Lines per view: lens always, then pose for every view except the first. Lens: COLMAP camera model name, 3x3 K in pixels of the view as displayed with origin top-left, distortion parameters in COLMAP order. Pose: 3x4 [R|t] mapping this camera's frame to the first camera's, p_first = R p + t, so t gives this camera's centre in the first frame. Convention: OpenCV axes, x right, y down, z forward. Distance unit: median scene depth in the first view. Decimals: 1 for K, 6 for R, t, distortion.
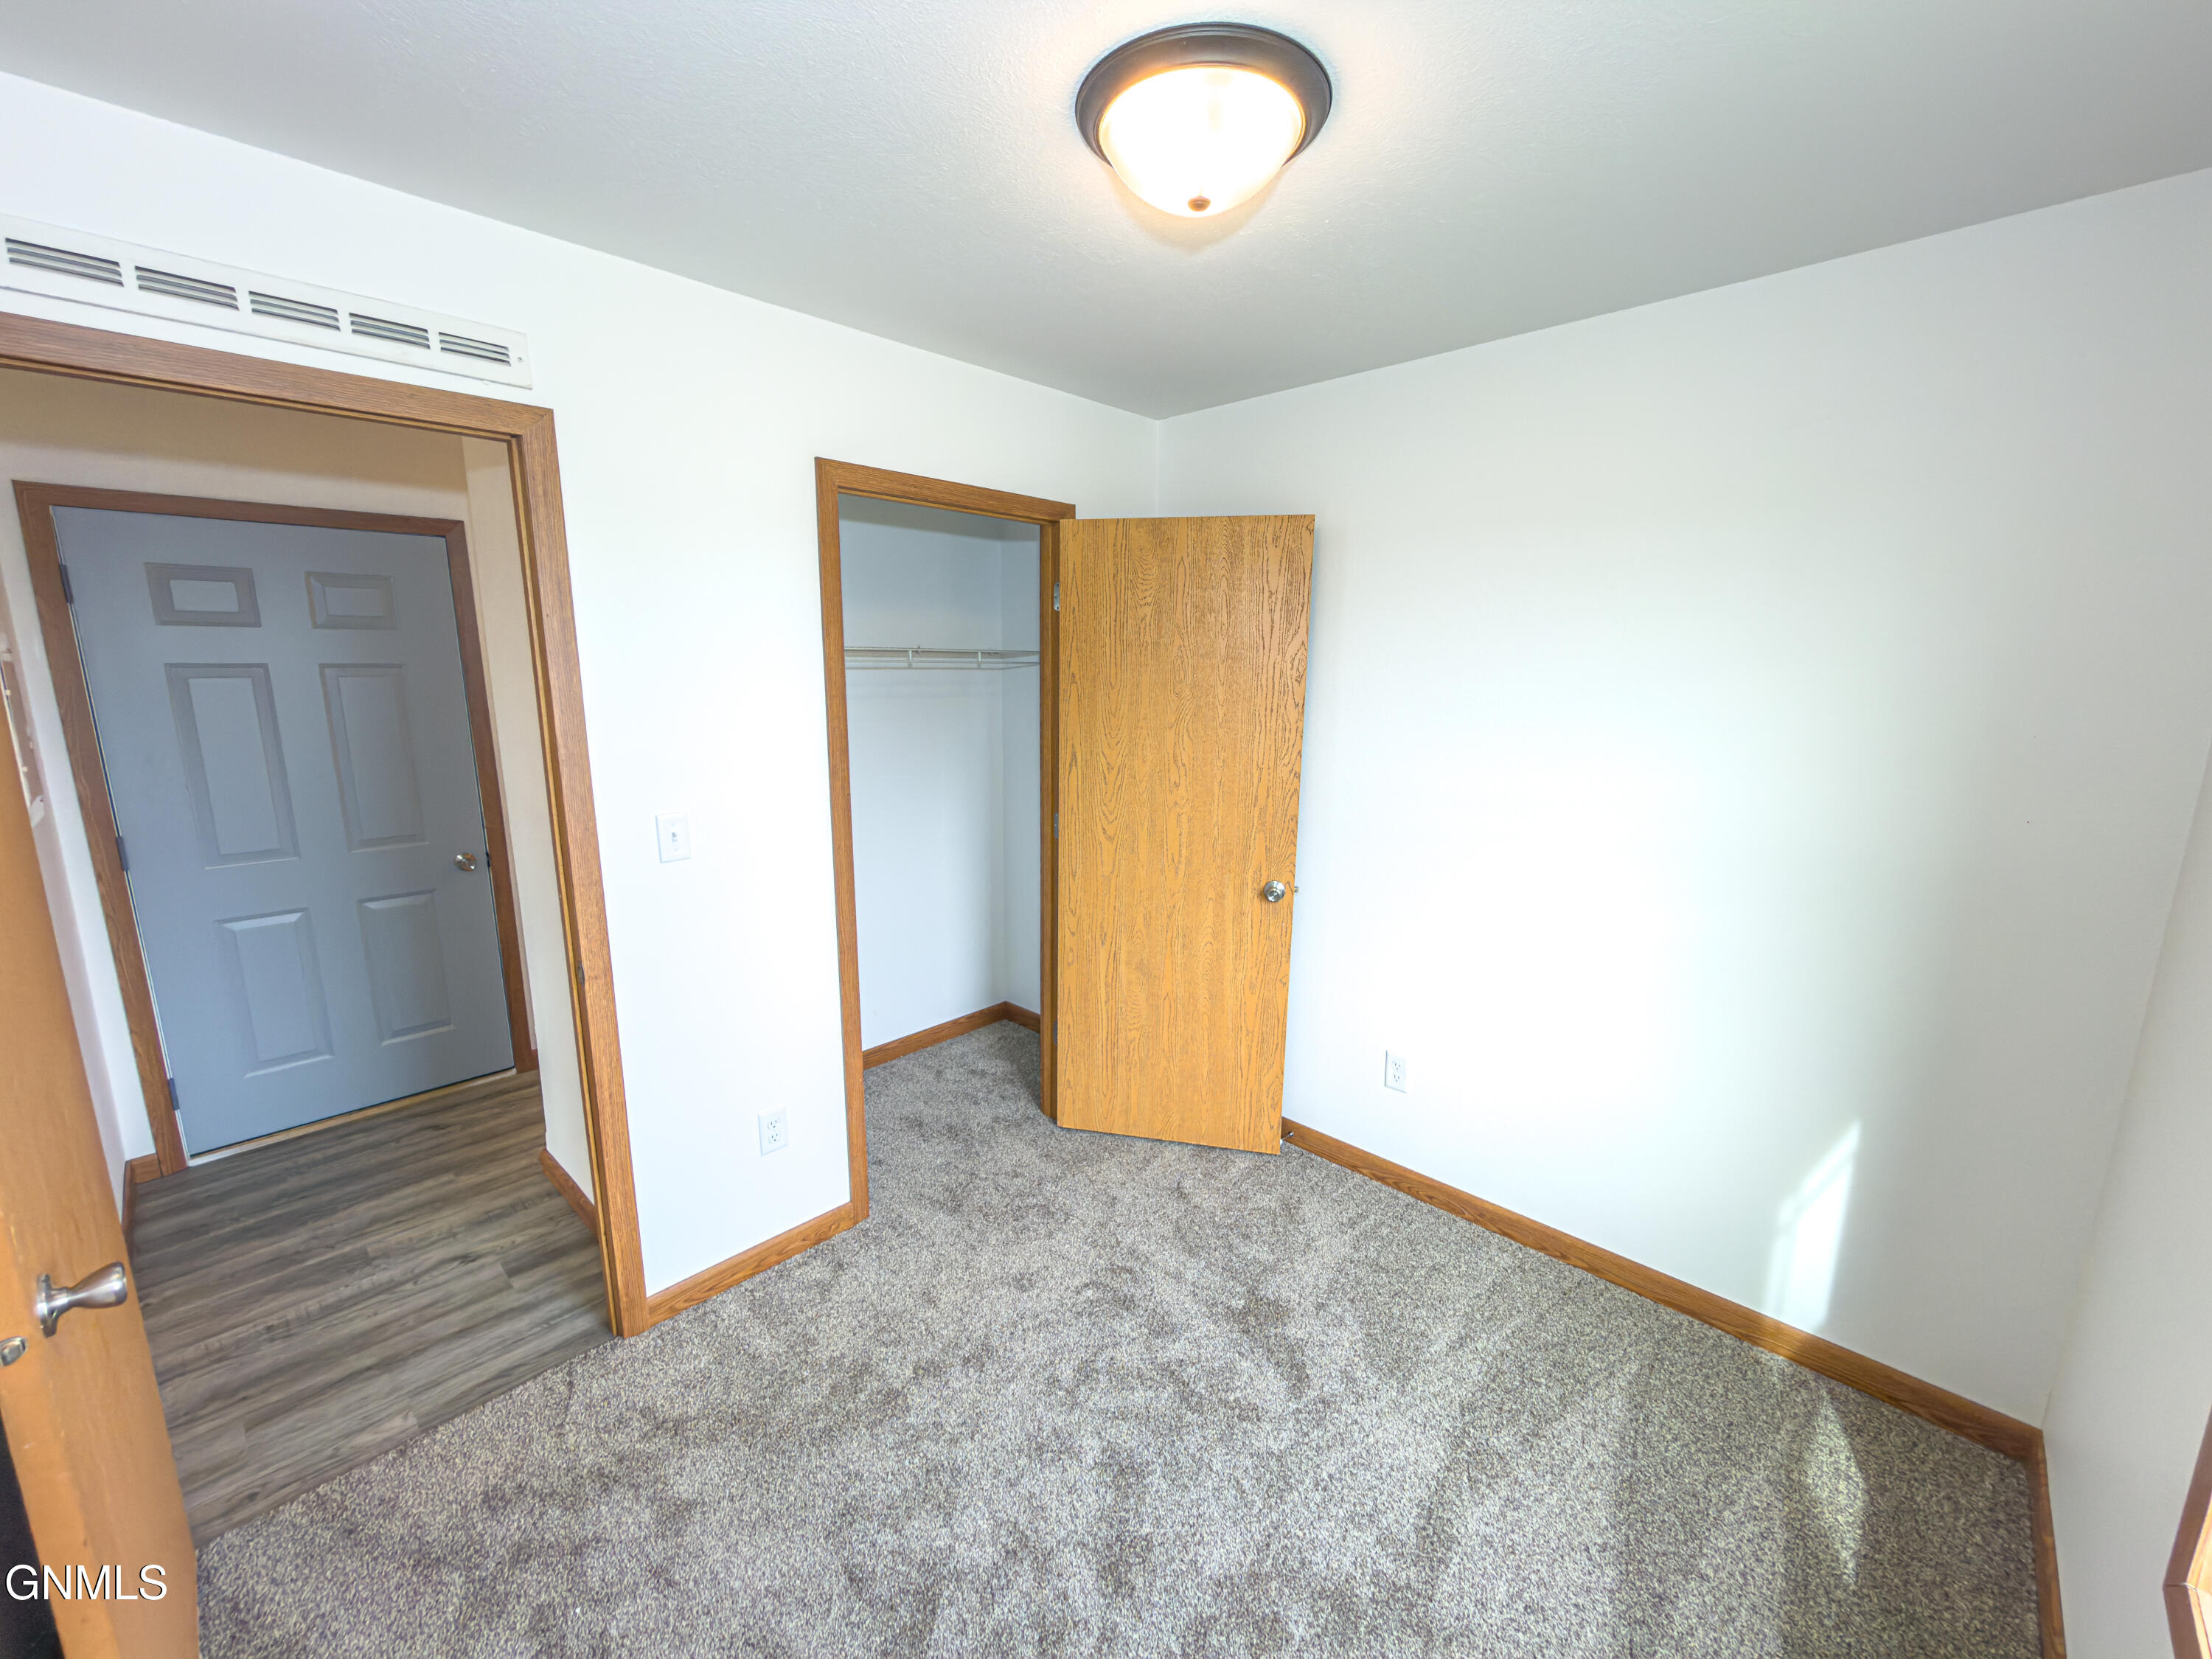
lens RADIAL K [[883.6, 0, 1129.8], [0, 883.6, 844.0], [0, 0, 1]] dist [-0.000125, 0.000414]
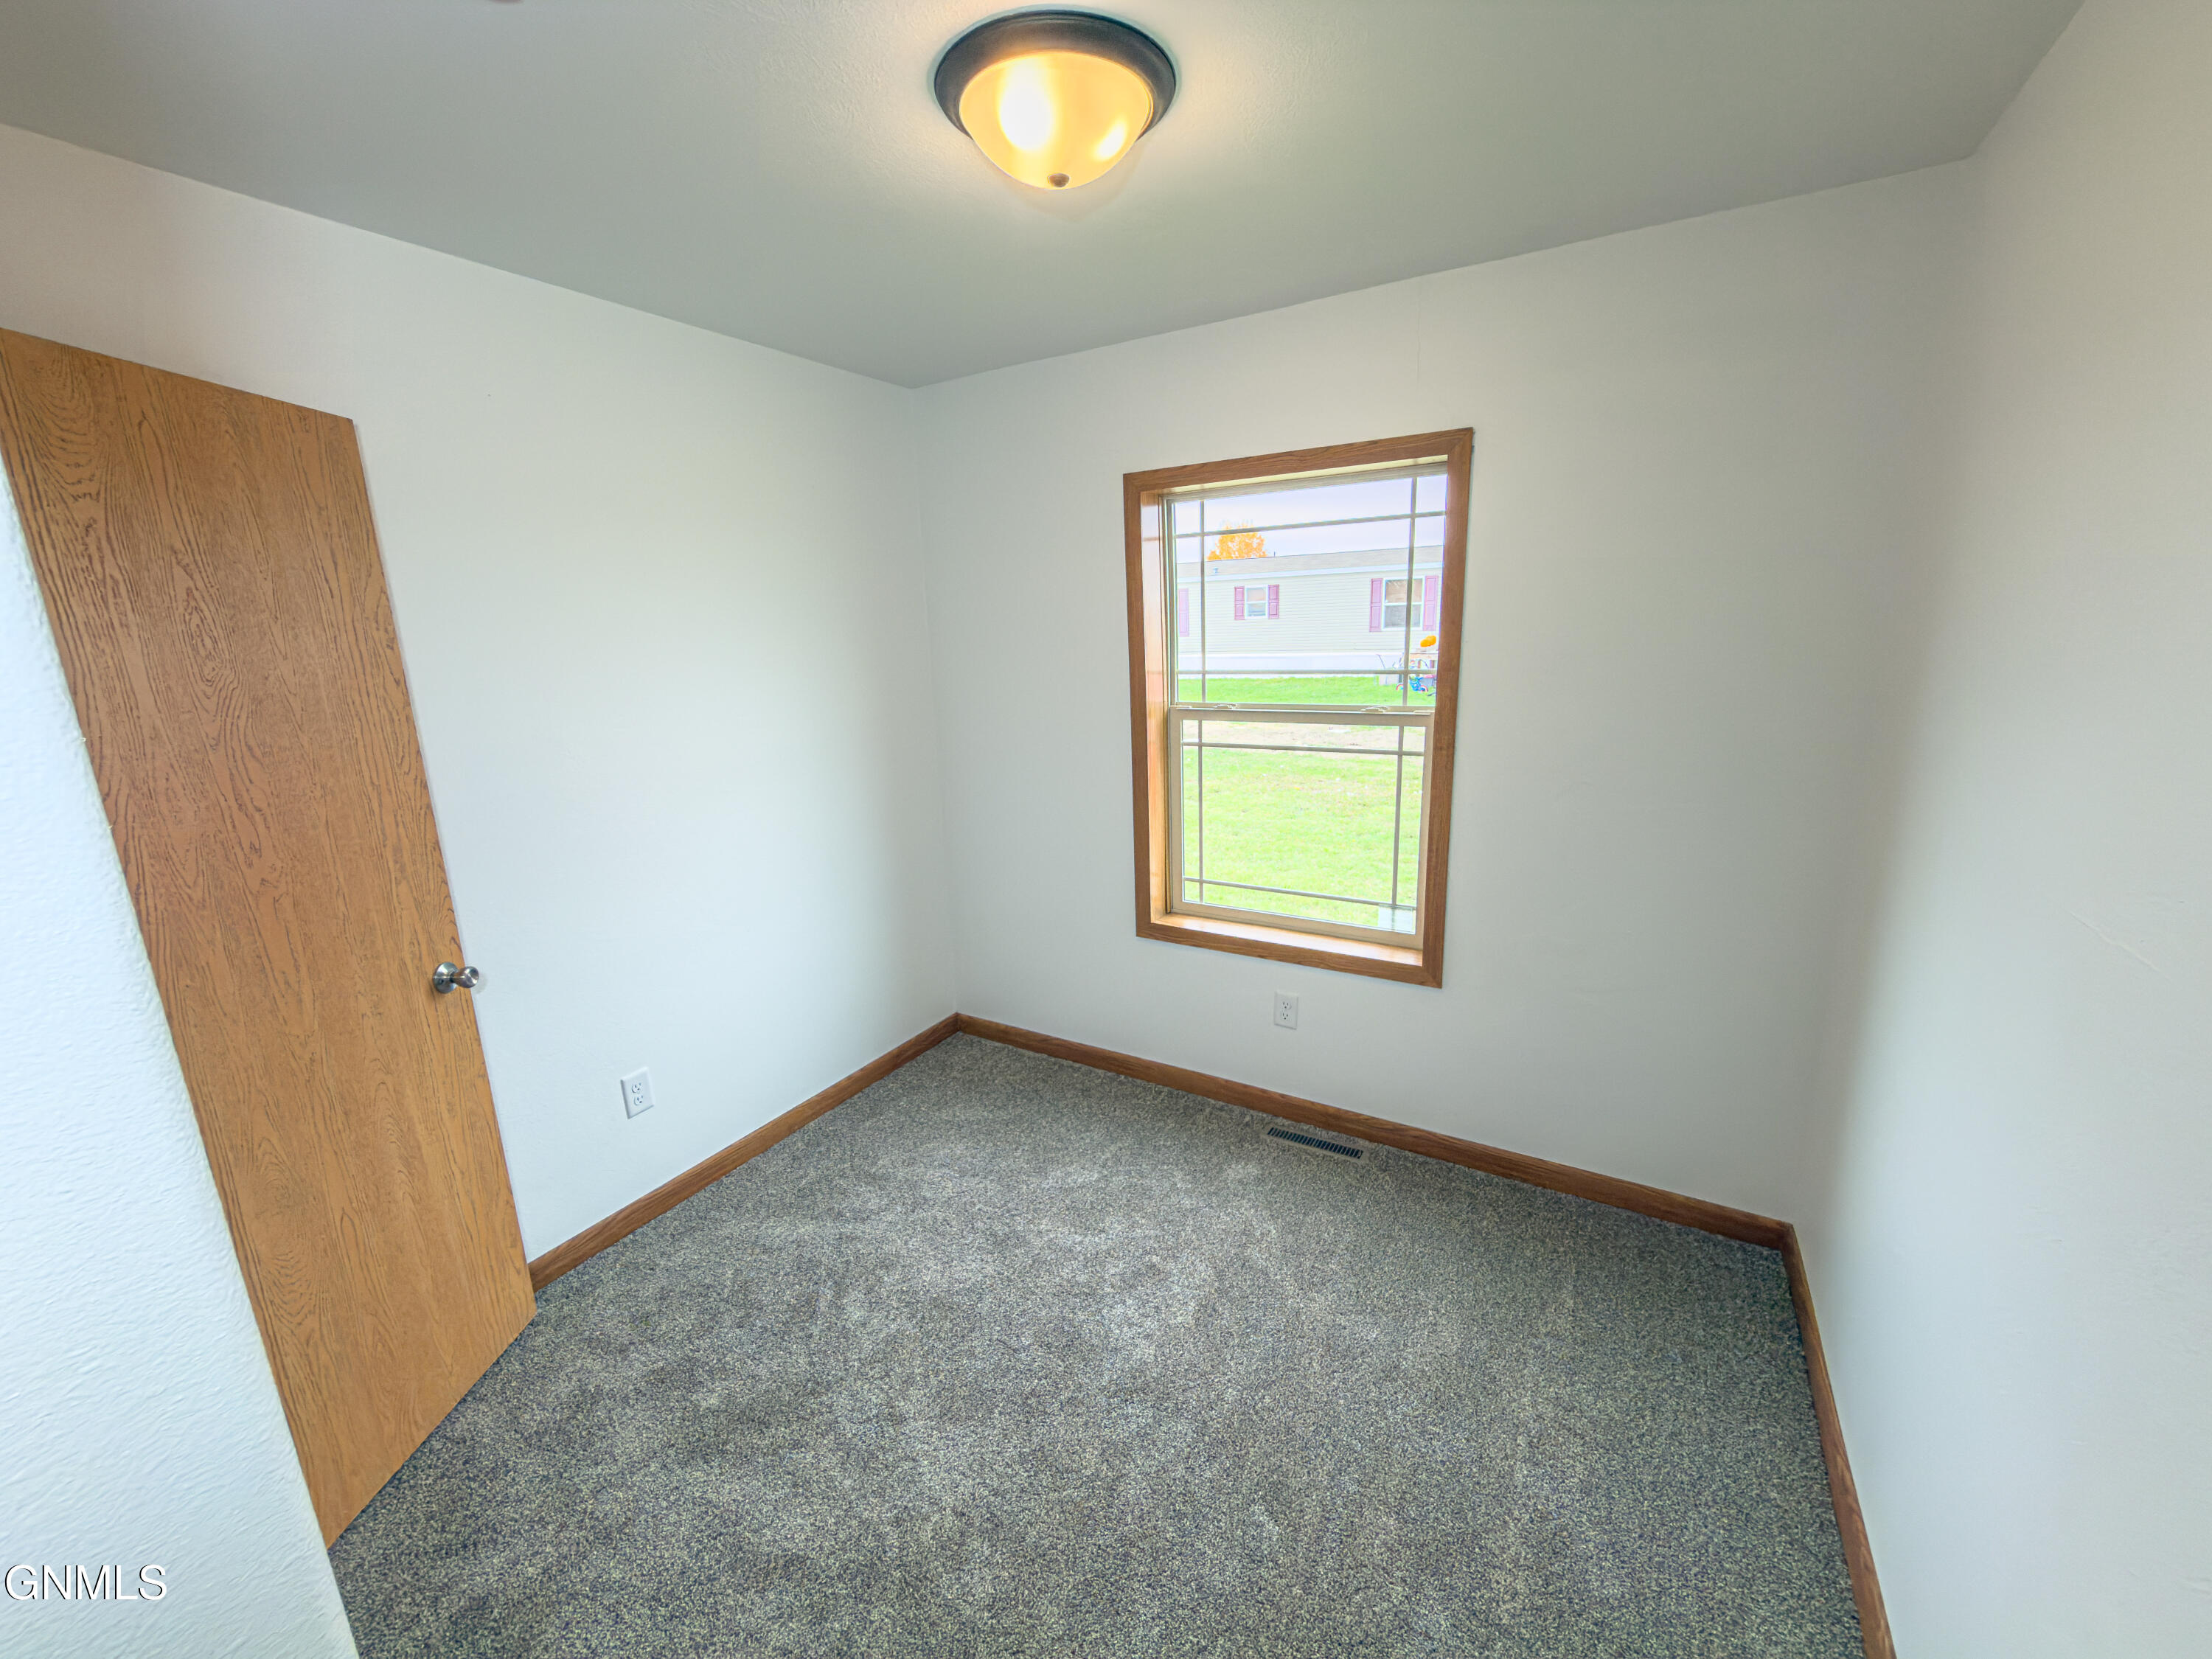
lens RADIAL K [[883.6, 0, 1109.0], [0, 883.6, 845.5], [0, 0, 1]] dist [-0.000125, 0.000414]
pose [[-0.243980, -0.226543, 0.942949, -0.545011], [0.217352, 0.934823, 0.280829, -0.118785], [-0.945109, 0.273468, -0.178839, 0.549213]]
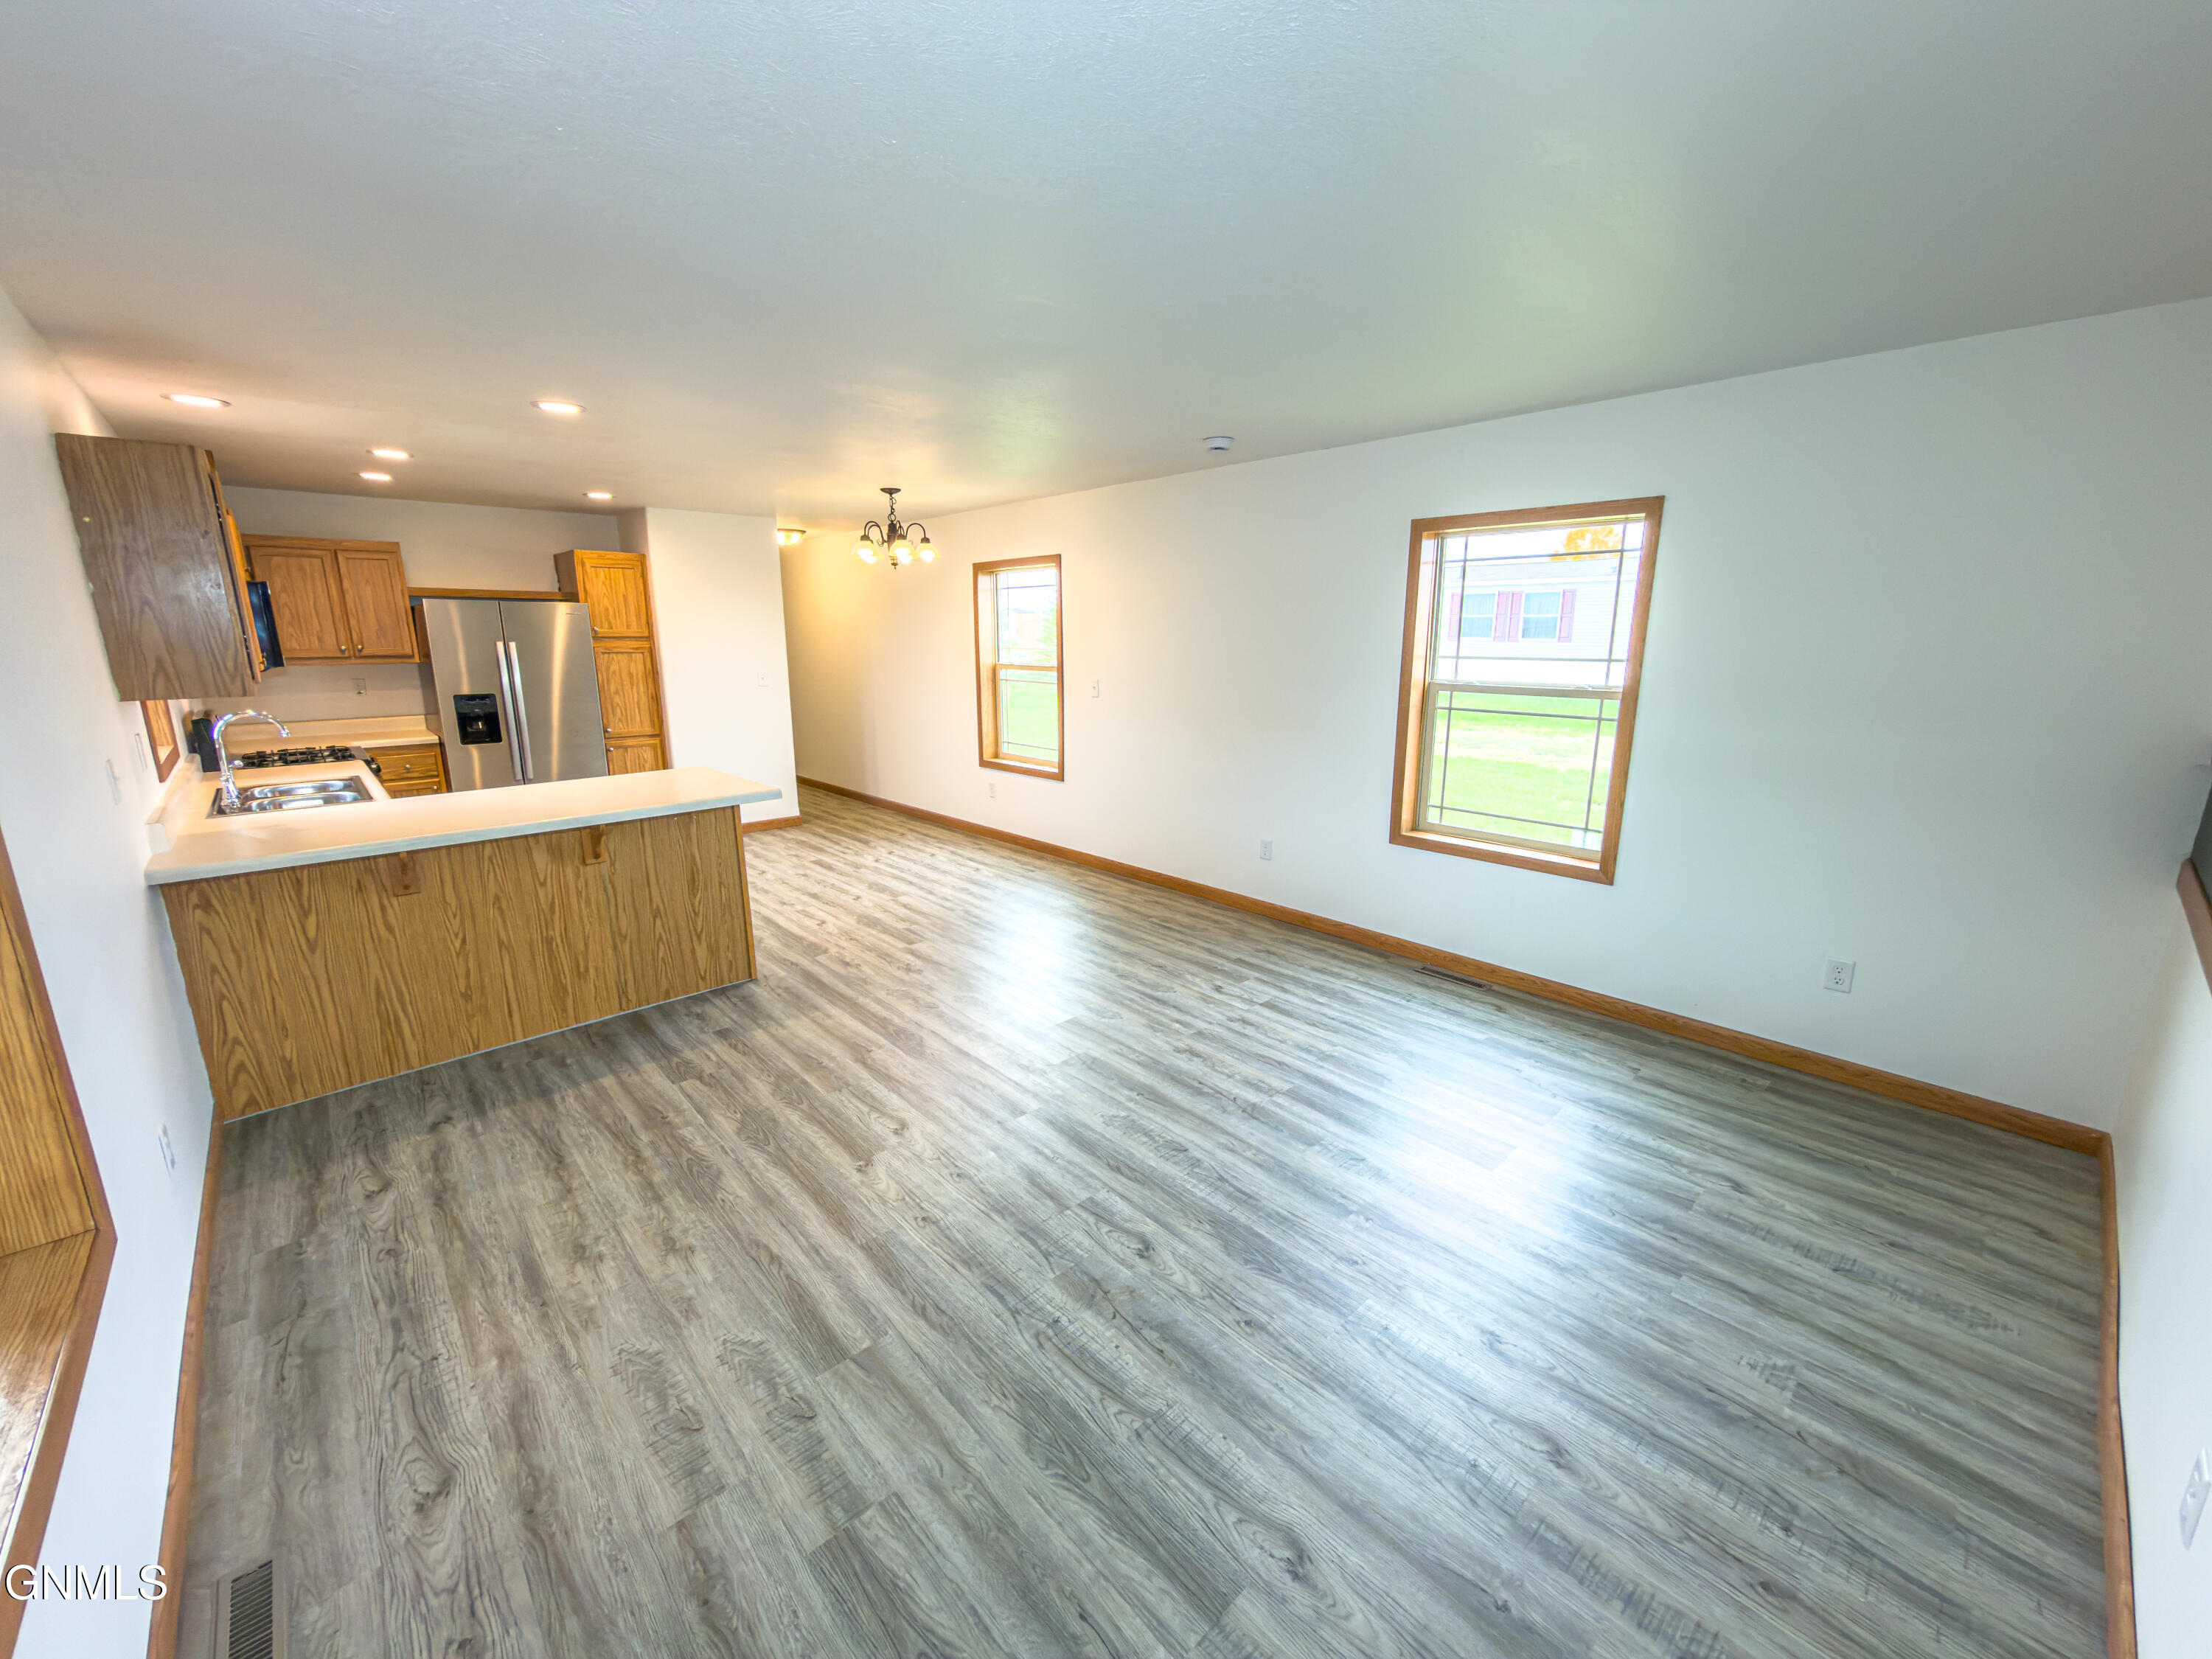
lens RADIAL K [[883.6, 0, 1106.2], [0, 883.6, 833.6], [0, 0, 1]] dist [-0.000125, 0.000414]
pose [[0.072323, -0.229819, 0.970542, -0.605372], [0.201375, 0.956415, 0.211467, -0.121239], [-0.976841, 0.180149, 0.115451, 0.561193]]
